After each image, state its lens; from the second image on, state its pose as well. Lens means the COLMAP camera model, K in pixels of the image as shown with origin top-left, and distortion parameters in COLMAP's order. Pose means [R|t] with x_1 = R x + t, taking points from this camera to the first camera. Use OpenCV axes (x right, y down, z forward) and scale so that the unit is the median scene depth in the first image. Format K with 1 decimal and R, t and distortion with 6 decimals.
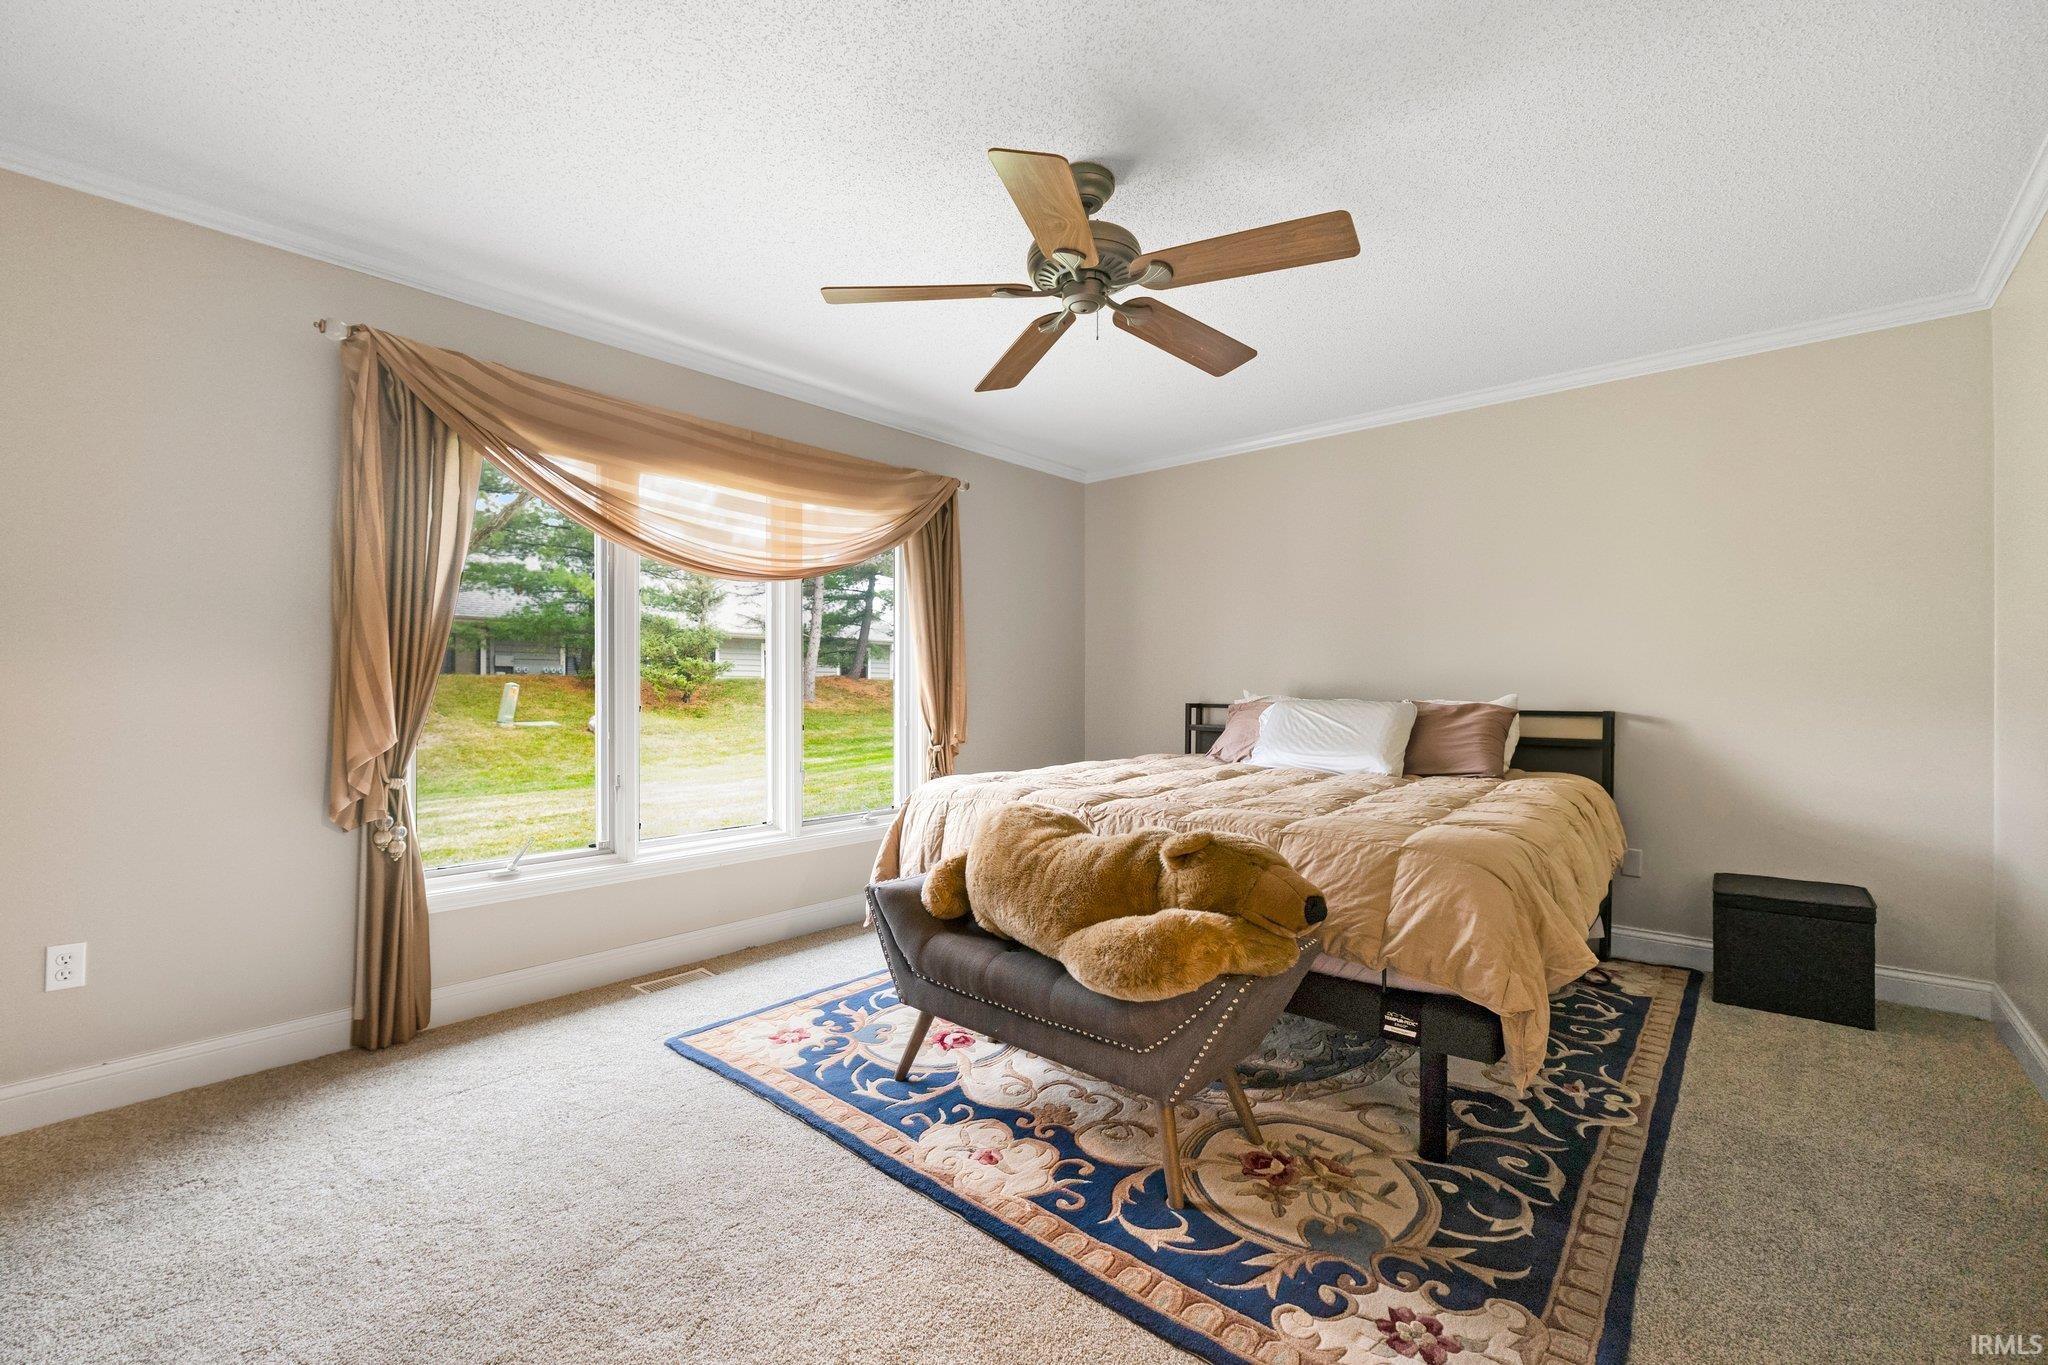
lens RADIAL K [[865.1, 0, 1012.0], [0, 865.1, 689.4], [0, 0, 1]] dist [0.000536, 0.000102]
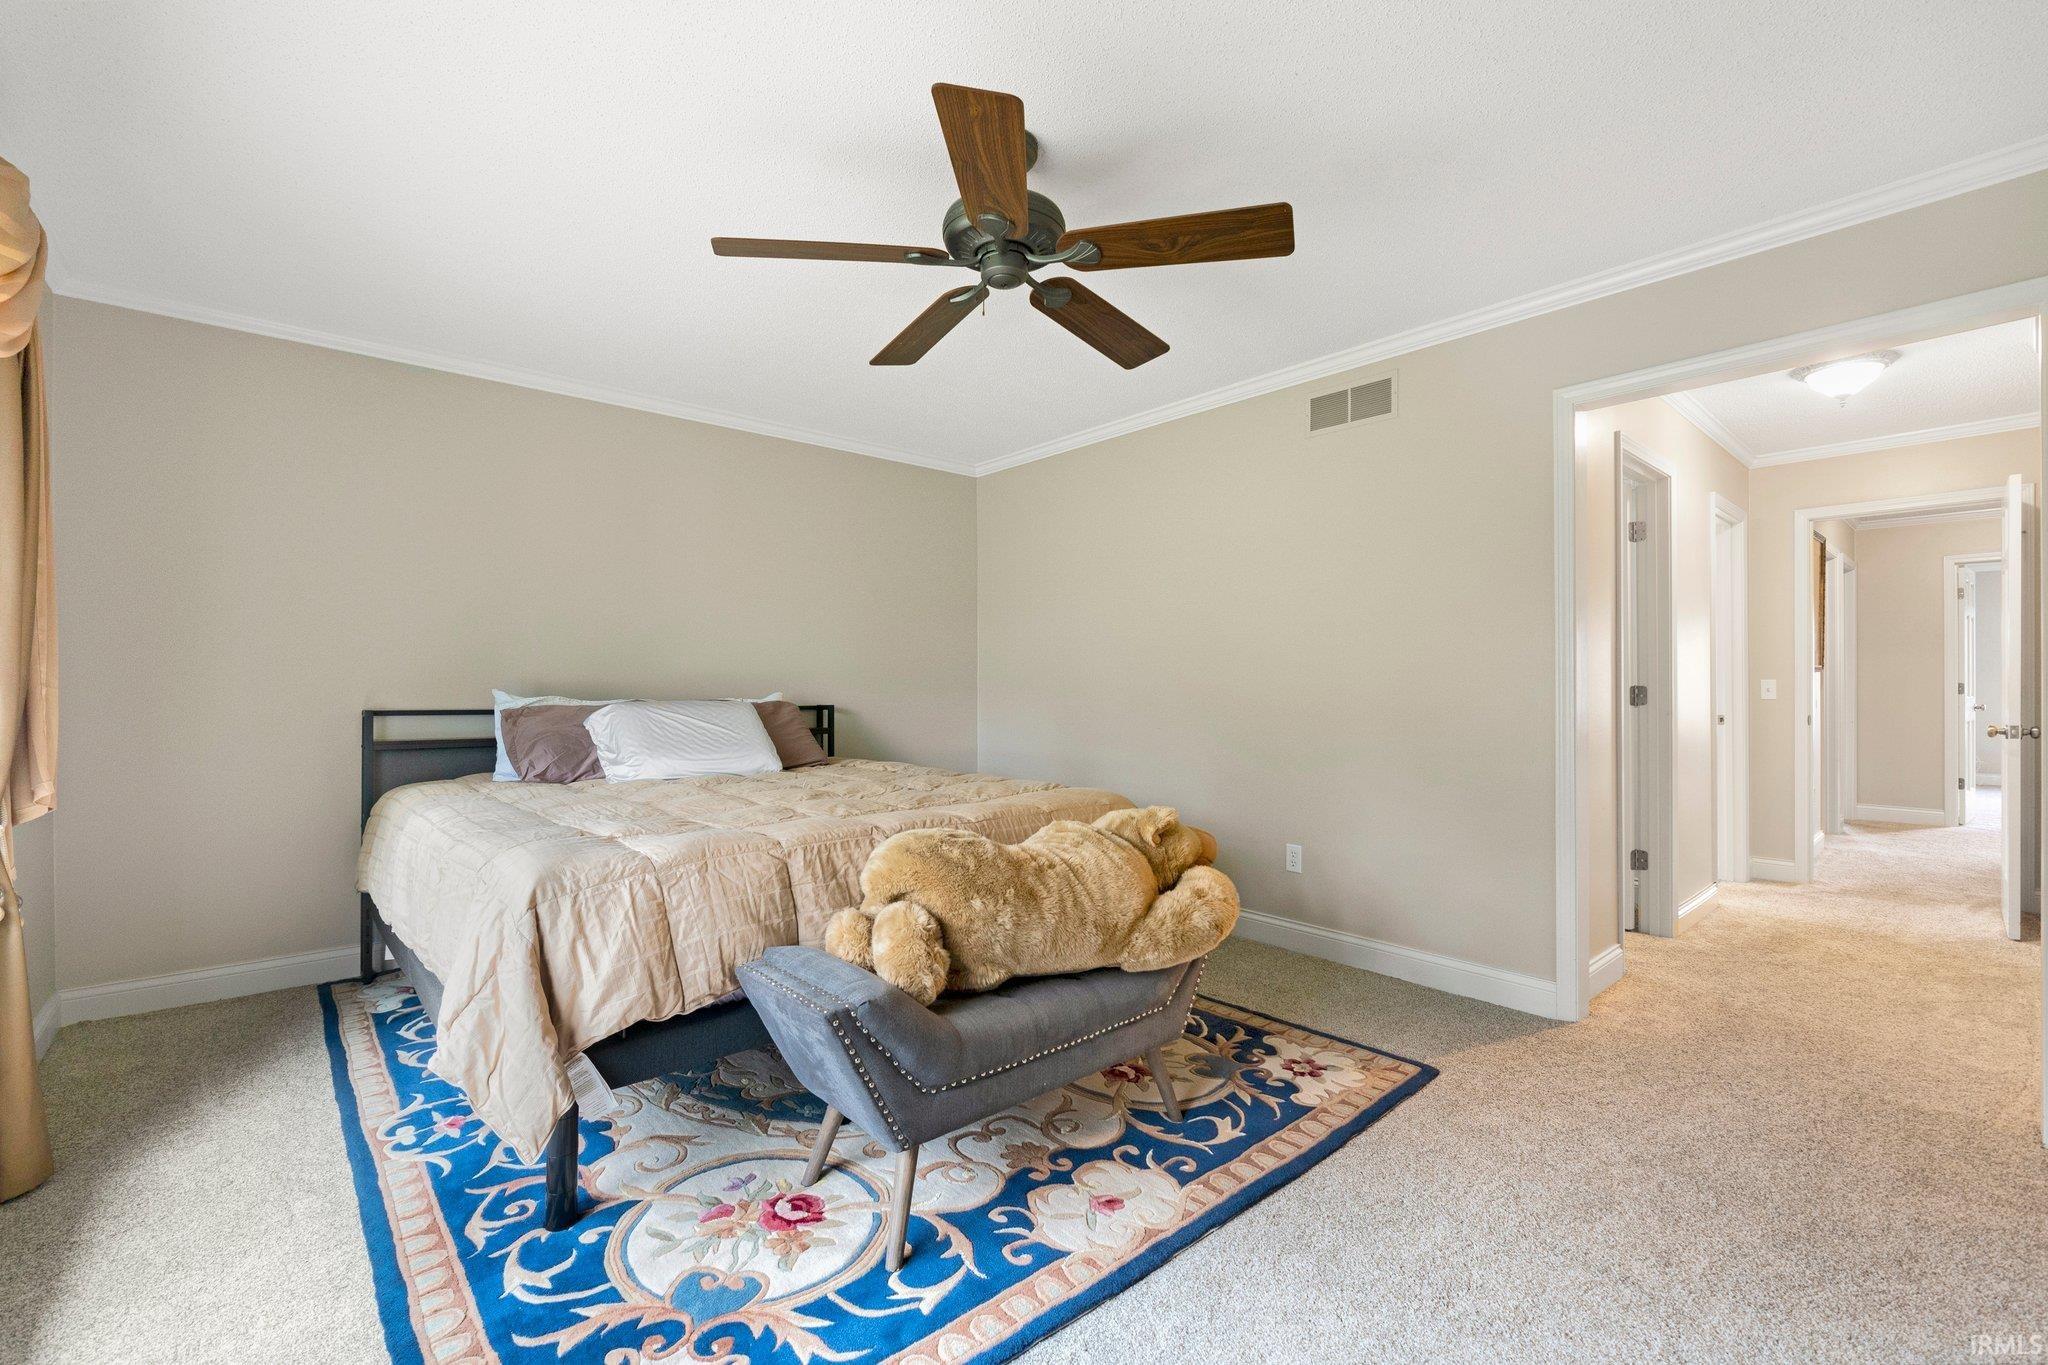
lens RADIAL K [[865.1, 0, 1012.0], [0, 865.1, 689.4], [0, 0, 1]] dist [0.000536, 0.000102]
pose [[0.129226, -0.005302, 0.991601, -0.955954], [0.001000, 0.999986, 0.005217, -0.009645], [-0.991615, 0.000317, 0.129229, 0.990678]]
